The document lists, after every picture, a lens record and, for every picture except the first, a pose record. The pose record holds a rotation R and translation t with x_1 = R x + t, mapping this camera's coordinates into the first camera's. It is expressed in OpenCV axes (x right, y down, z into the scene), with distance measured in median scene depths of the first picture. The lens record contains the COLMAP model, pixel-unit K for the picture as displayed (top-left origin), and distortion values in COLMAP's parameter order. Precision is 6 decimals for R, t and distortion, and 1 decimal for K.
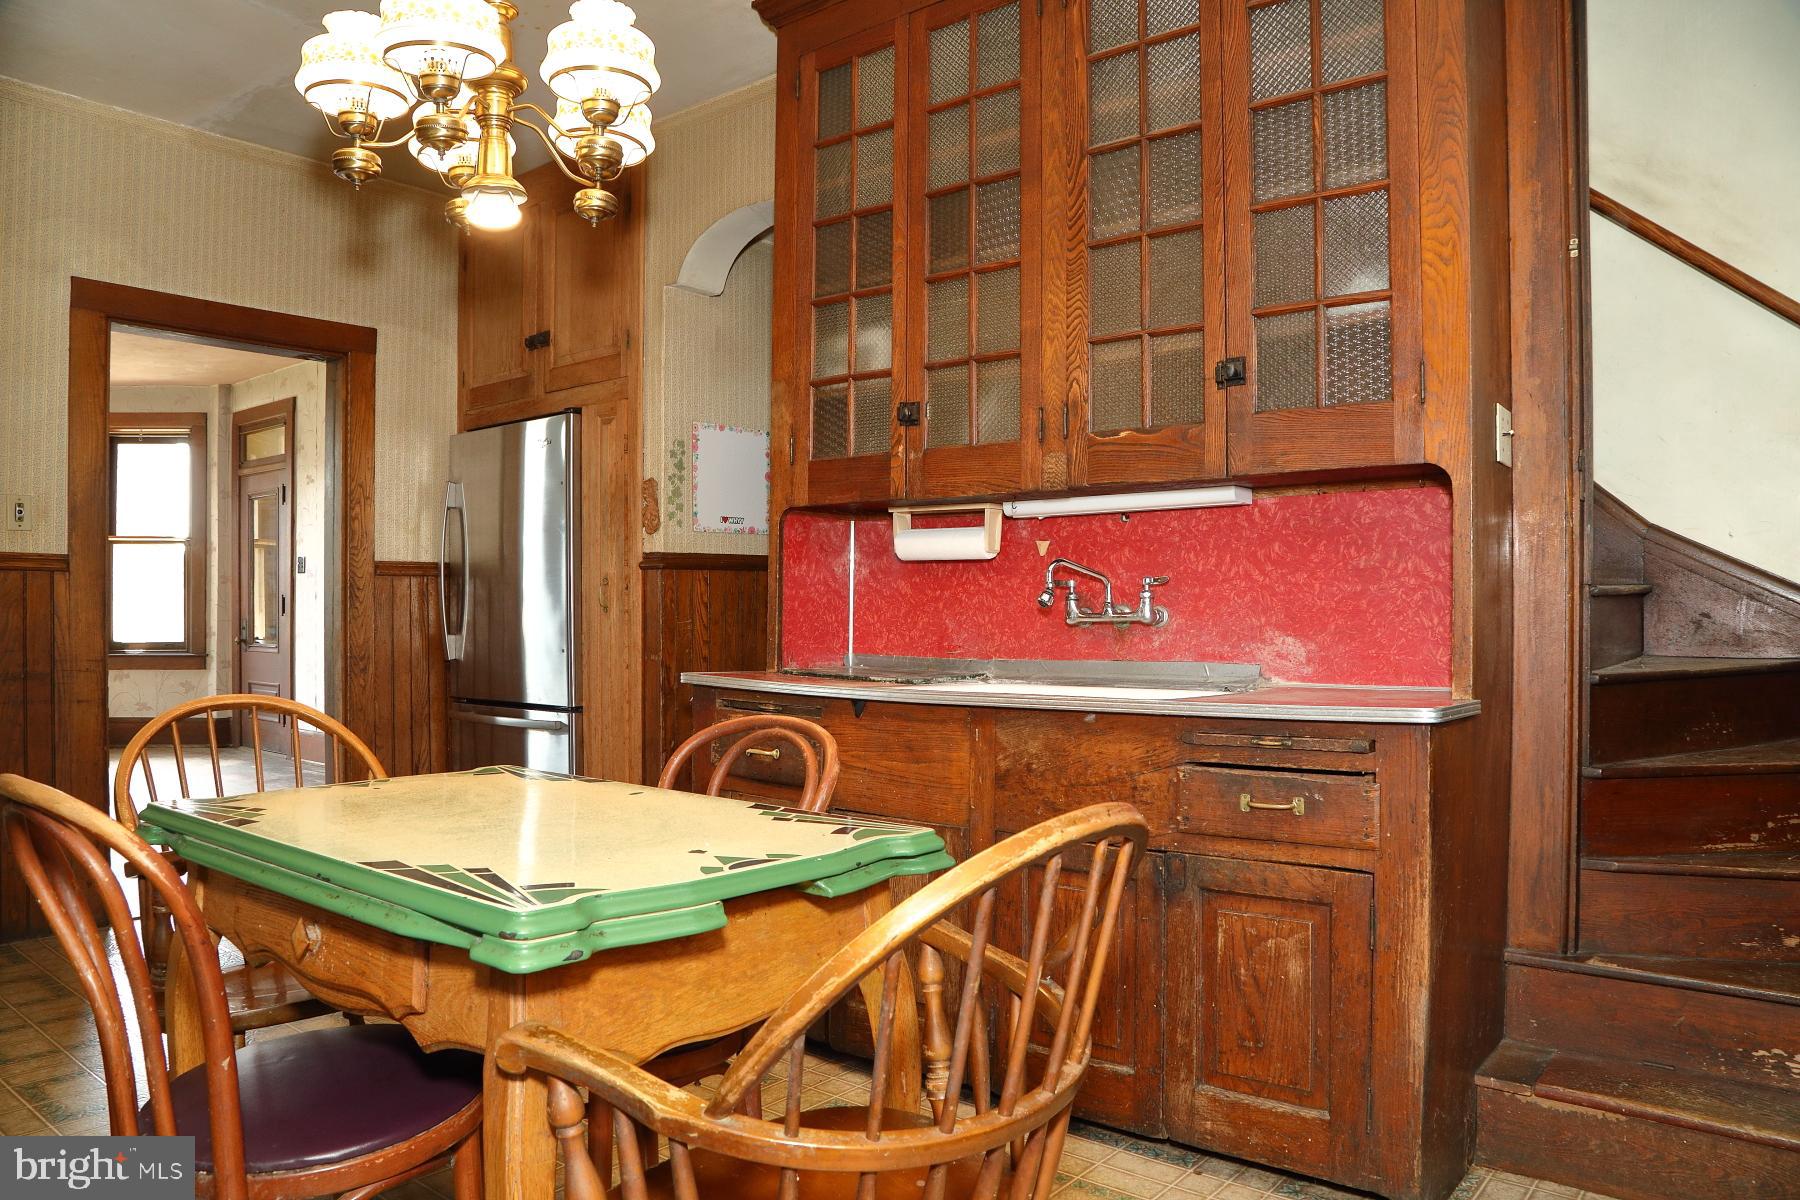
lens RADIAL K [[1199.5, 0, 900.0], [0, 1199.5, 600.0], [0, 0, 1]] dist [-0.106296, 0.003072]
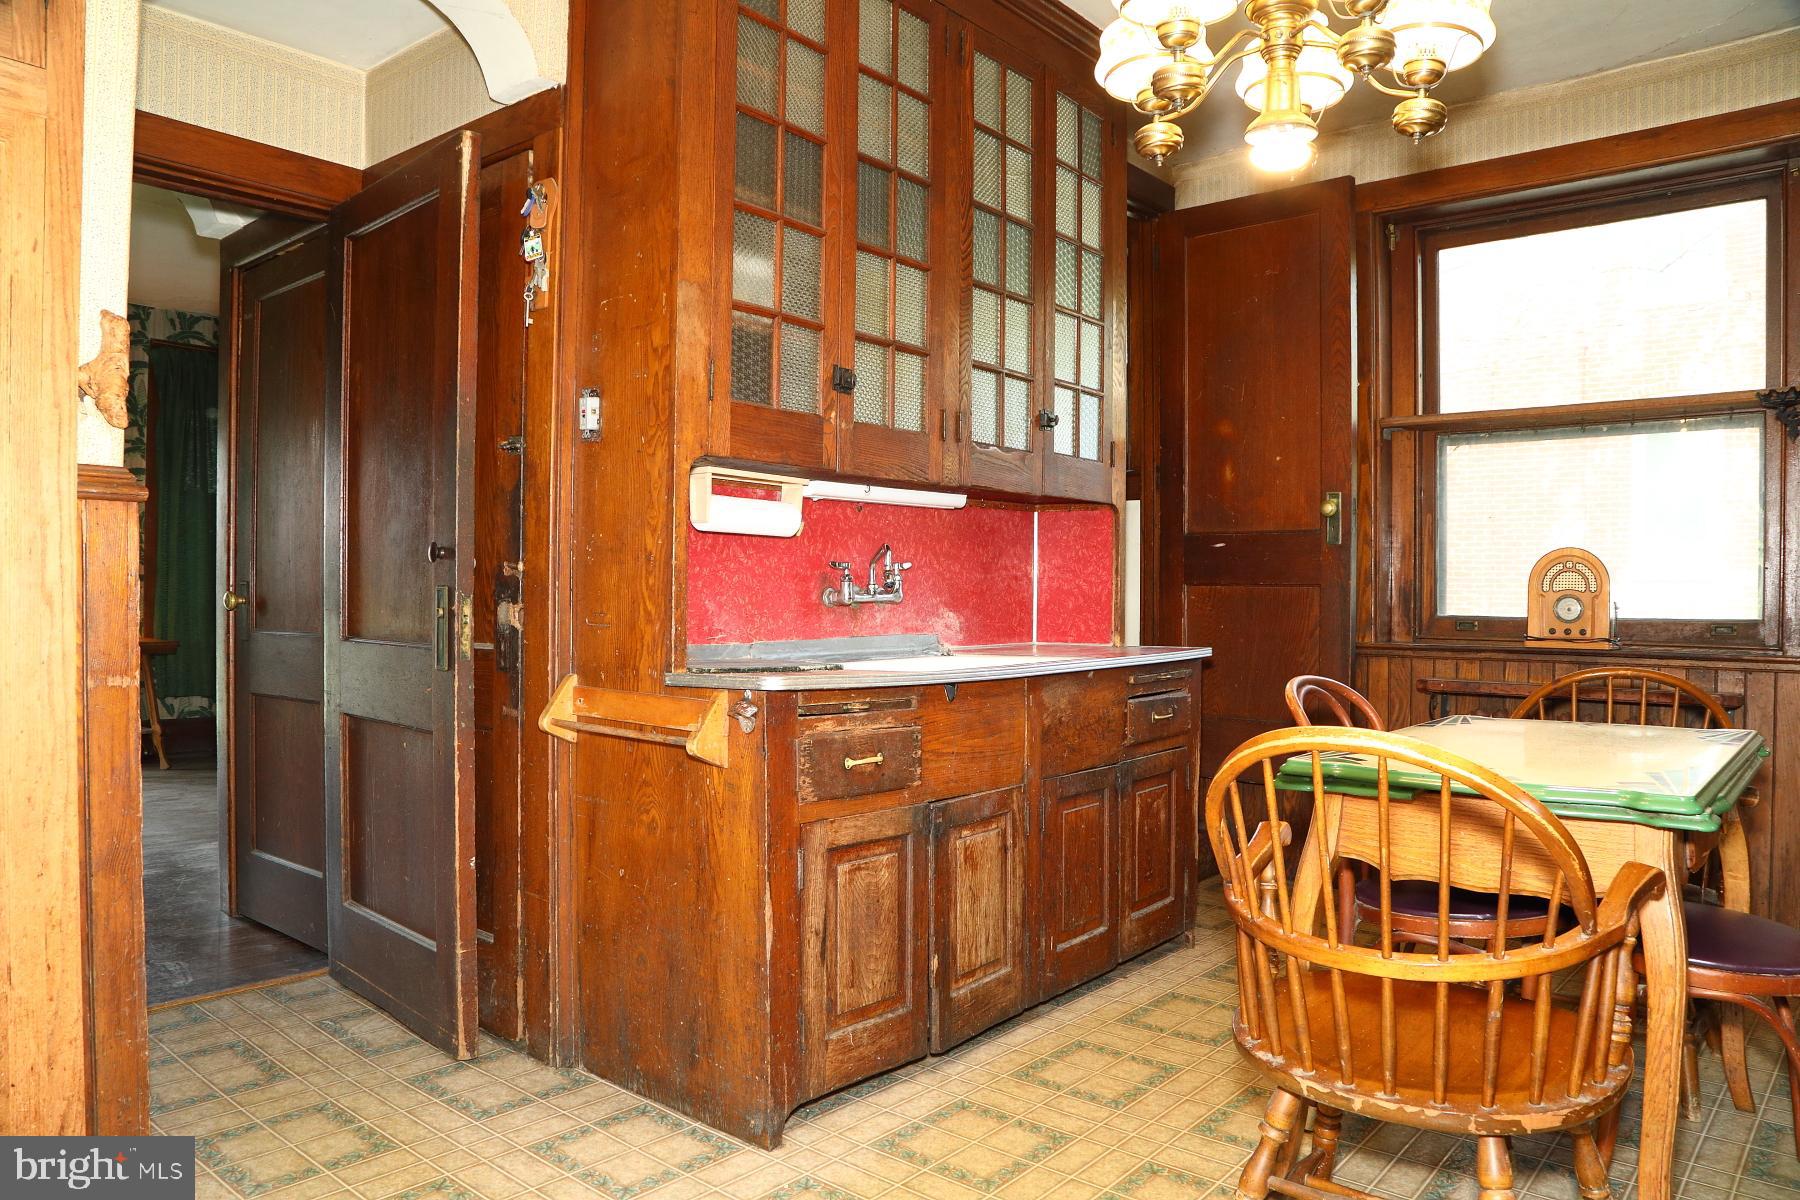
lens RADIAL K [[1224.9, 0, 900.0], [0, 1224.9, 600.0], [0, 0, 1]] dist [-0.116119, 0.068444]
pose [[0.028955, -0.007754, 0.999551, -0.972549], [-0.017350, 0.999815, 0.008258, 0.007137], [-0.999430, -0.017582, 0.028815, 0.954486]]
